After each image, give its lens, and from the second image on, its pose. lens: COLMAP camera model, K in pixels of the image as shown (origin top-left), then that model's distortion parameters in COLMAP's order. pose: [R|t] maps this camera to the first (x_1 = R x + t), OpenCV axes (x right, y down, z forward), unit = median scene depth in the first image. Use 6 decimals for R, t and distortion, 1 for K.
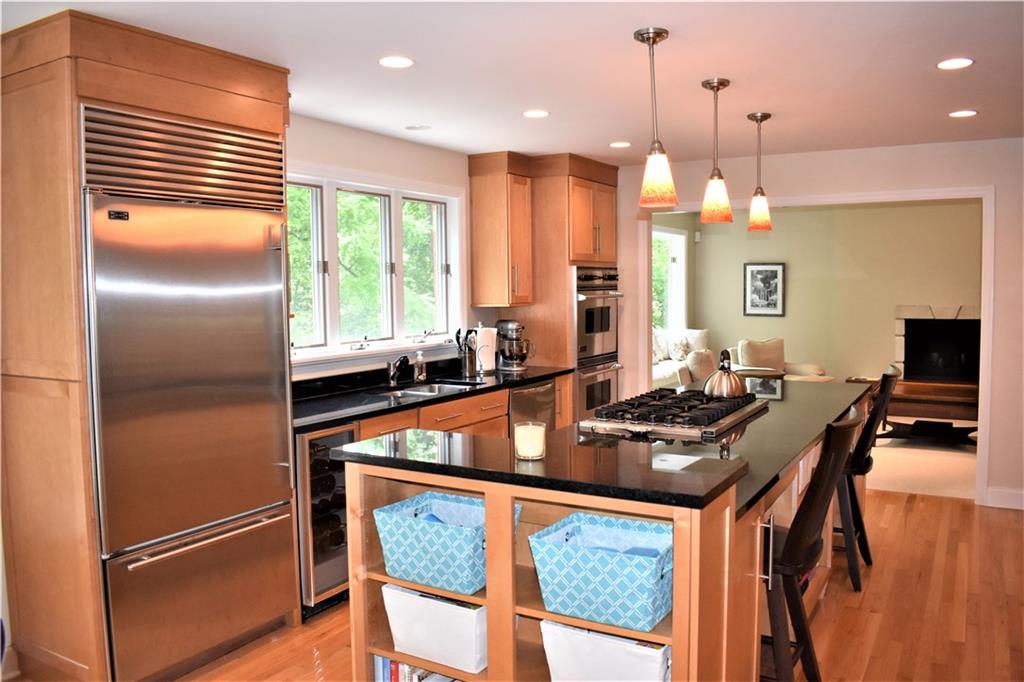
lens RADIAL K [[814.5, 0, 517.0], [0, 814.5, 332.9], [0, 0, 1]] dist [-0.093247, 0.022350]
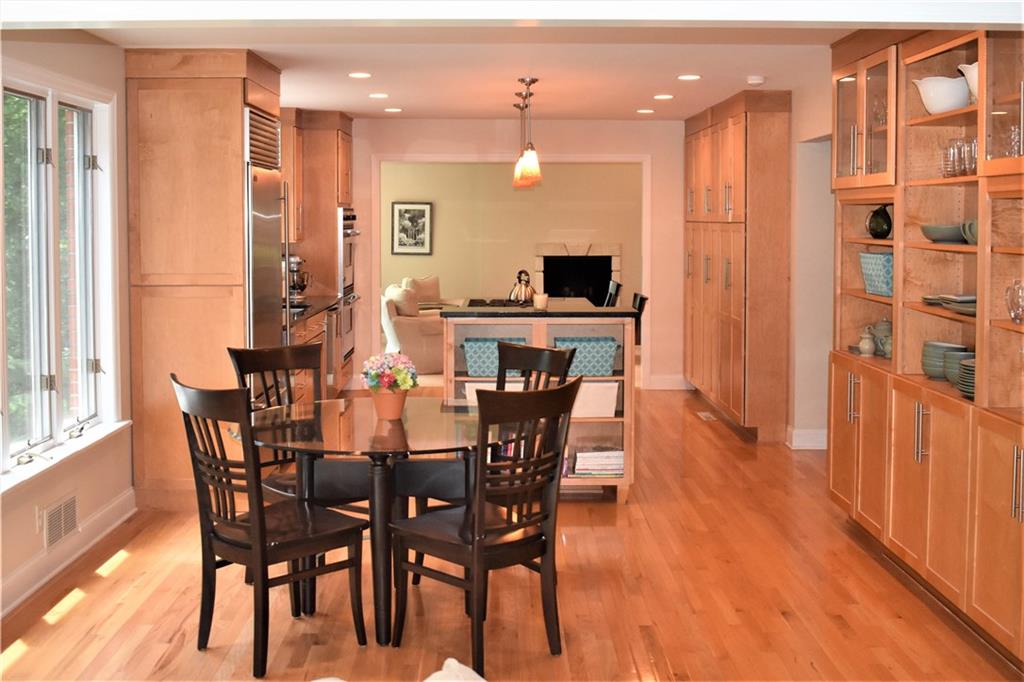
lens RADIAL K [[1186.3, 0, 541.6], [0, 1186.3, 259.9], [0, 0, 1]] dist [-0.016992, 0.000000]
pose [[0.849125, -0.006145, 0.528156, -0.586709], [0.019637, 0.999608, -0.019940, 0.031529], [-0.527827, 0.027303, 0.848913, -0.587816]]
